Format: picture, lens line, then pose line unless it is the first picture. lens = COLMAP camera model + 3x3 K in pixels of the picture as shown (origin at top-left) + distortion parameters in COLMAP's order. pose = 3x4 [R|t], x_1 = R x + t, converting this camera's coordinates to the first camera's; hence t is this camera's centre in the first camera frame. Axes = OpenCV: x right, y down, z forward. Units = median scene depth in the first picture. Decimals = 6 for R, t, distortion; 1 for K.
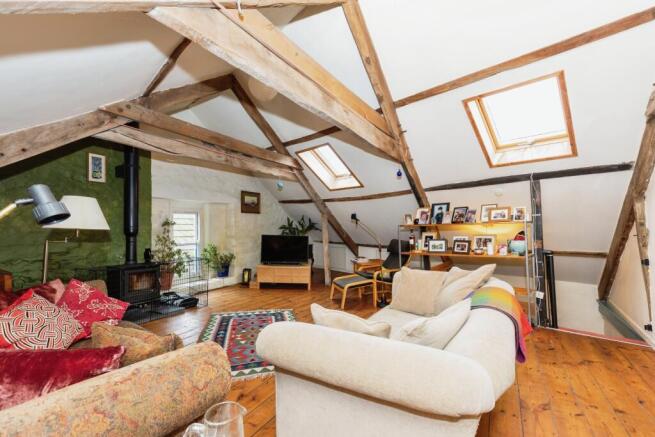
lens RADIAL K [[294.5, 0, 327.5], [0, 294.5, 218.5], [0, 0, 1]] dist [-0.000047, -0.000034]
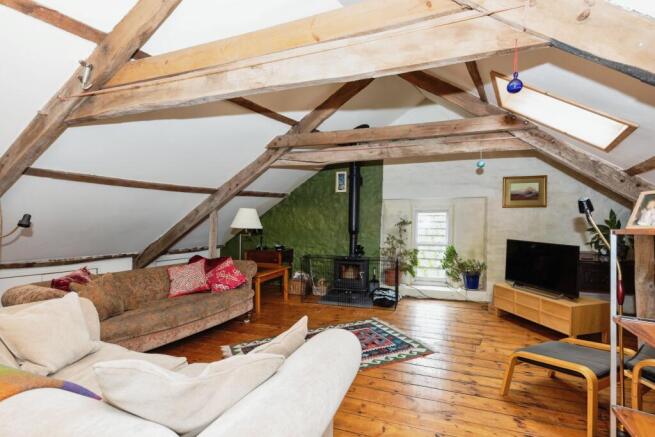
lens RADIAL K [[299.2, 0, 327.5], [0, 299.2, 218.5], [0, 0, 1]] dist [0.000546, 0.000034]
pose [[0.207315, -0.016179, -0.978140, 0.448853], [0.023917, 0.999648, -0.011465, 0.007503], [0.977982, -0.021017, 0.207629, 0.558833]]
